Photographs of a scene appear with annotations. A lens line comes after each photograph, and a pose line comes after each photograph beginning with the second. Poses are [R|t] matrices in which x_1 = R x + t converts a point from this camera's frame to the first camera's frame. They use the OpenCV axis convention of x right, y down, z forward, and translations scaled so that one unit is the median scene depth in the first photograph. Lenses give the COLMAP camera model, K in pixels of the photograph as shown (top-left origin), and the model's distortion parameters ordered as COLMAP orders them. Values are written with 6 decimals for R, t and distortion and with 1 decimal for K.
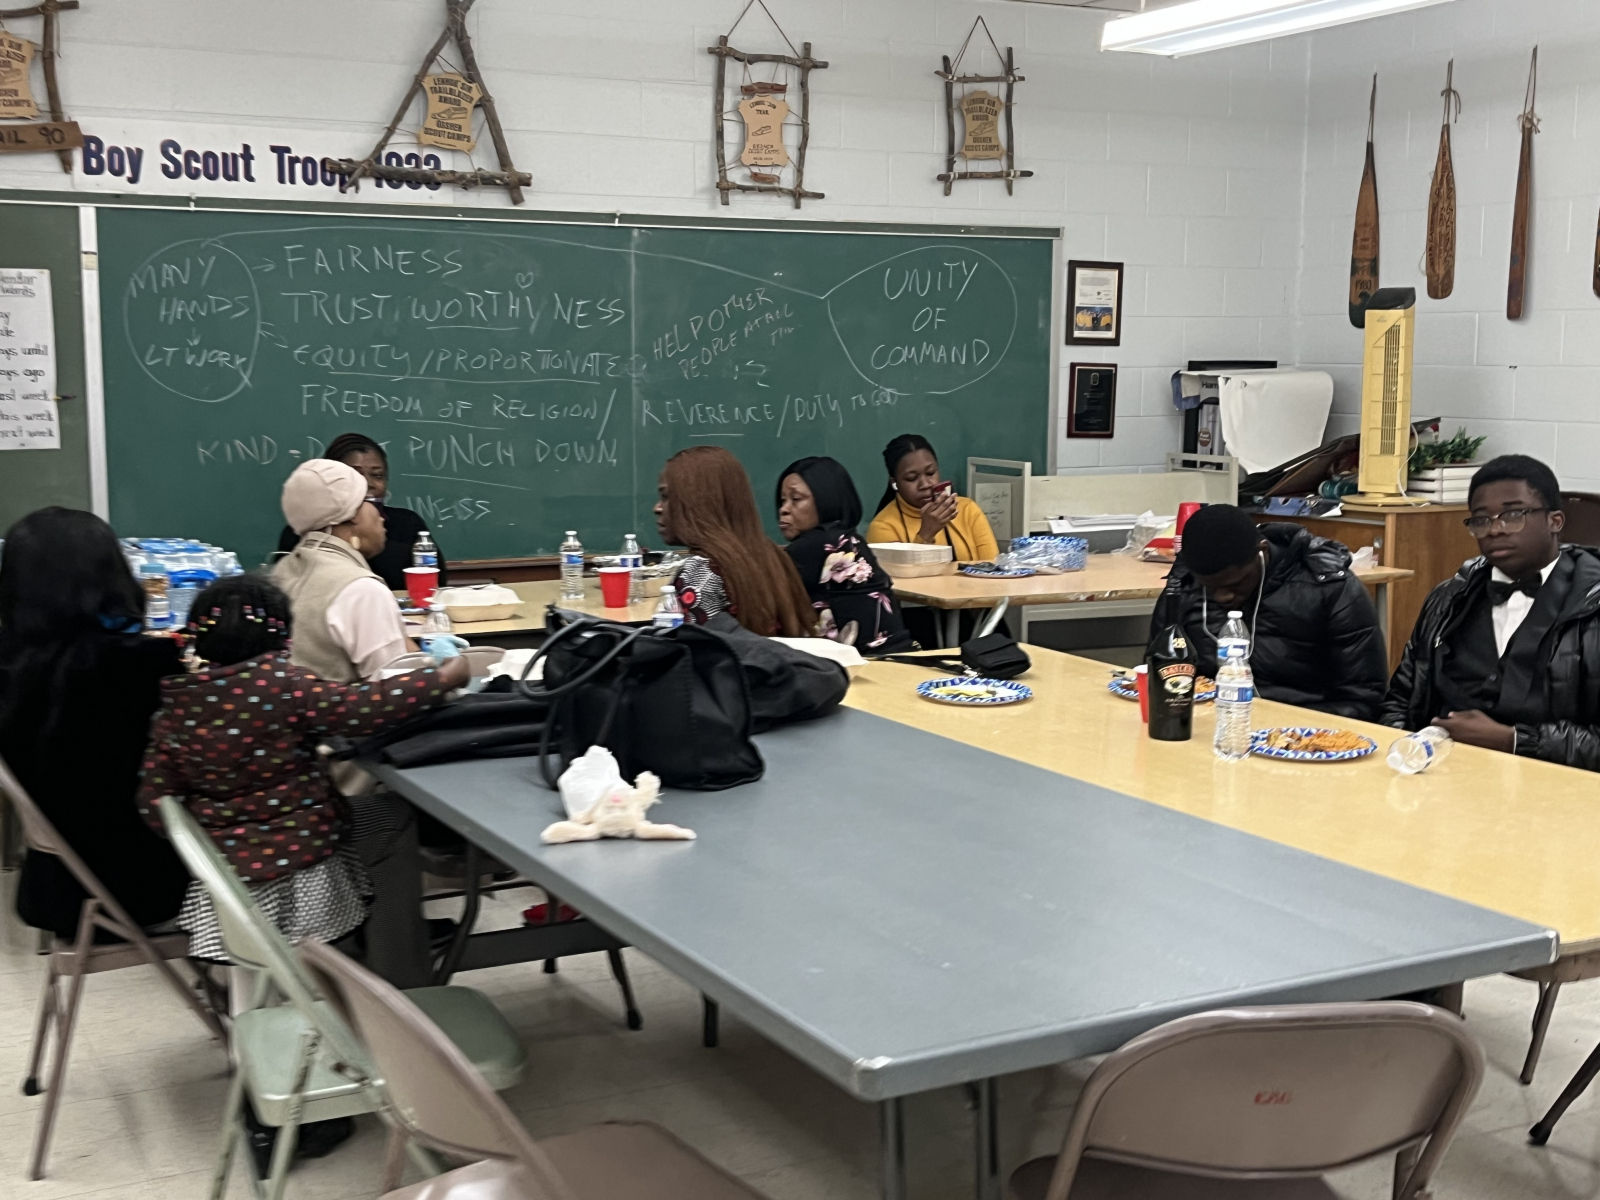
lens RADIAL K [[1981.1, 0, 809.2], [0, 1981.1, 651.3], [0, 0, 1]] dist [0.029812, 0.000000]
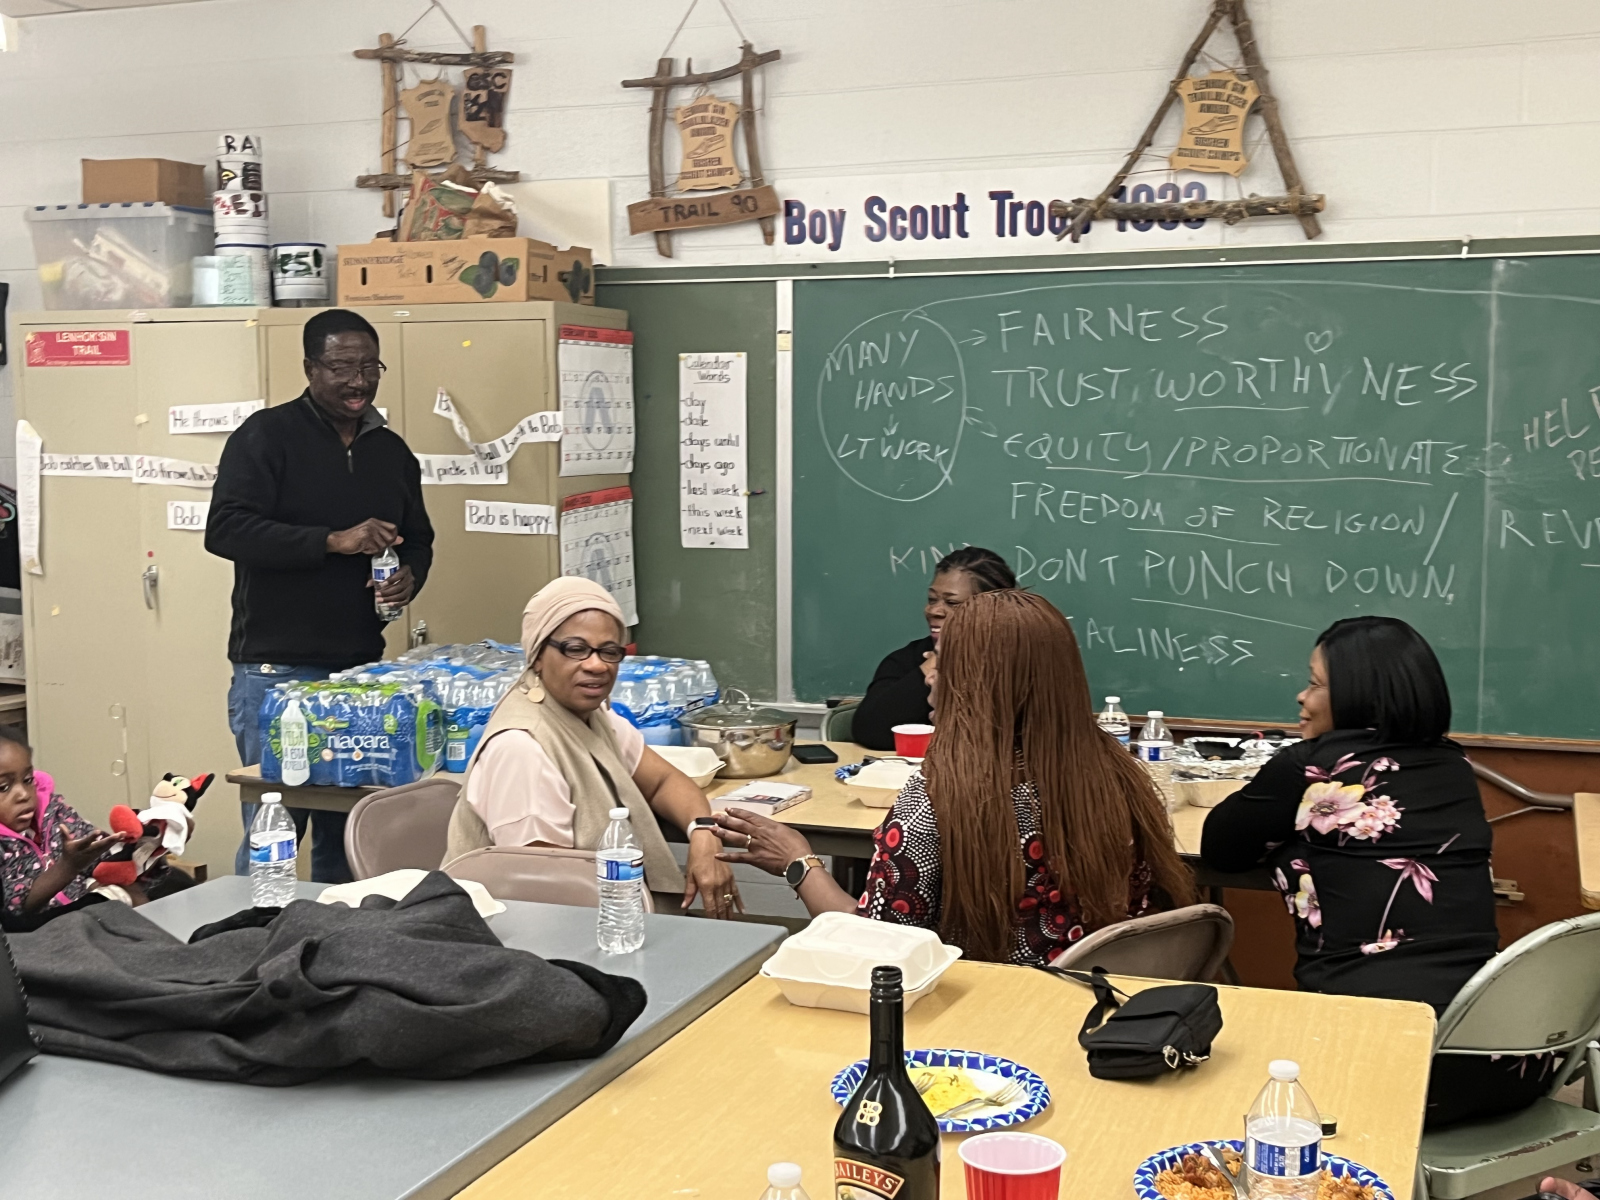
lens RADIAL K [[1981.1, 0, 737.7], [0, 1981.1, 636.8], [0, 0, 1]] dist [0.029812, 0.000000]
pose [[0.658207, 0.075947, -0.748997, 0.276870], [-0.108666, 0.994064, 0.005303, -0.062764], [0.744953, 0.077900, 0.662553, 0.381763]]
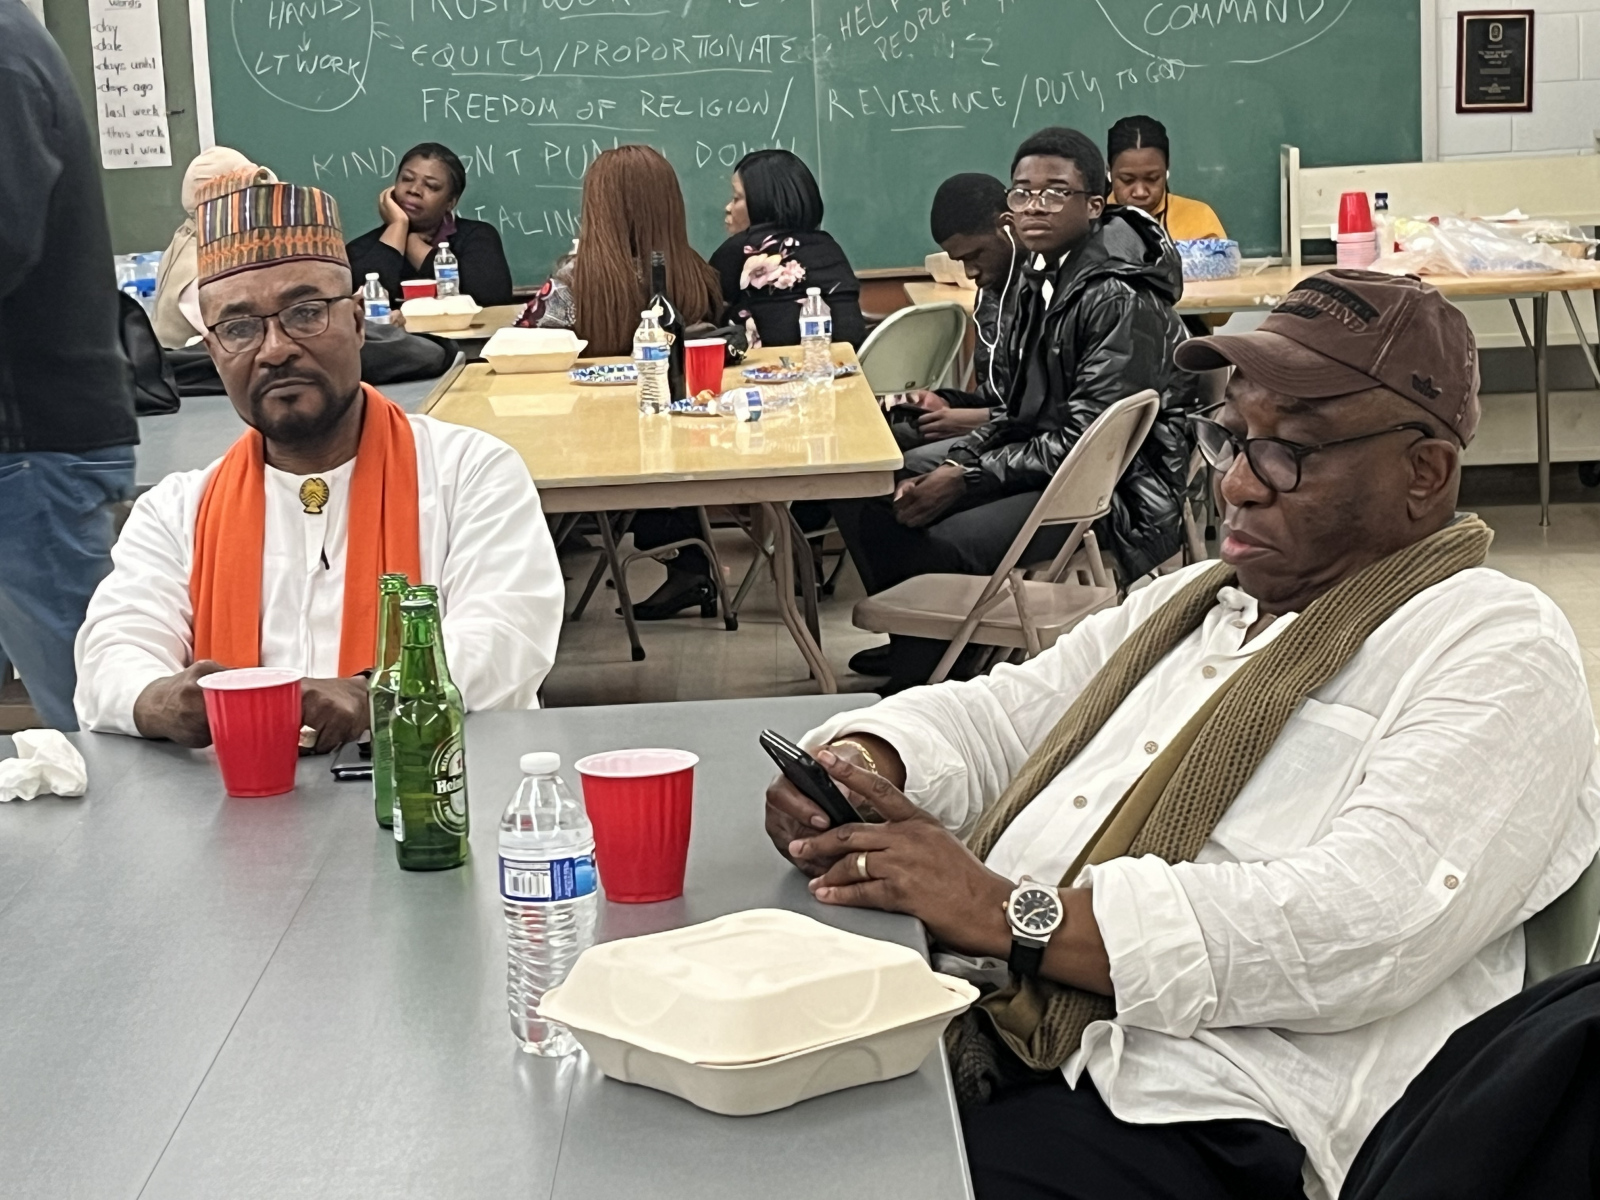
lens RADIAL K [[3506.4, 0, 791.5], [0, 3506.4, 608.6], [0, 0, 1]] dist [0.127771, 0.000000]
pose [[0.891473, 0.027483, -0.452239, 0.620657], [-0.016950, 0.999483, 0.027328, 0.055512], [0.452756, -0.016697, 0.891478, -0.355906]]
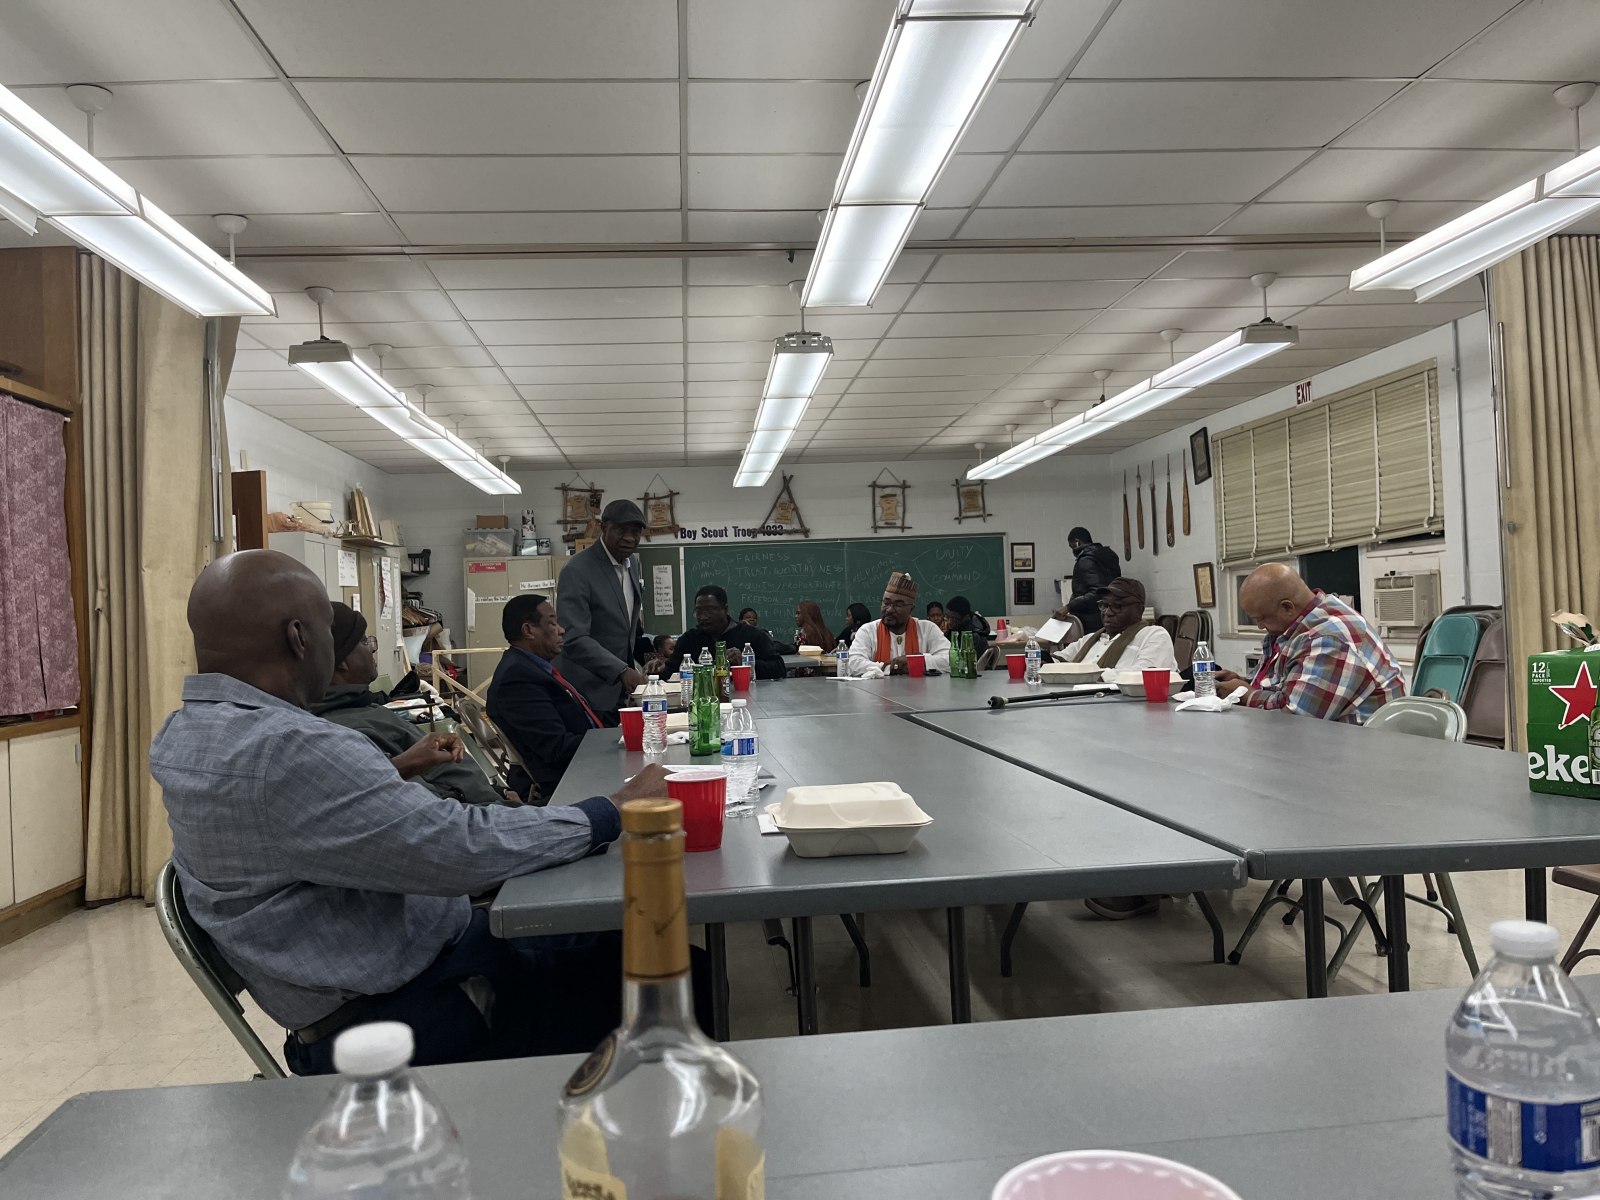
lens RADIAL K [[1200.1, 0, 799.1], [0, 1200.1, 590.1], [0, 0, 1]] dist [0.017244, -0.023655]
pose [[0.924939, -0.044258, -0.377531, 0.595446], [-0.016146, 0.987728, -0.155347, 0.170292], [0.379773, 0.149782, 0.912873, -0.810428]]
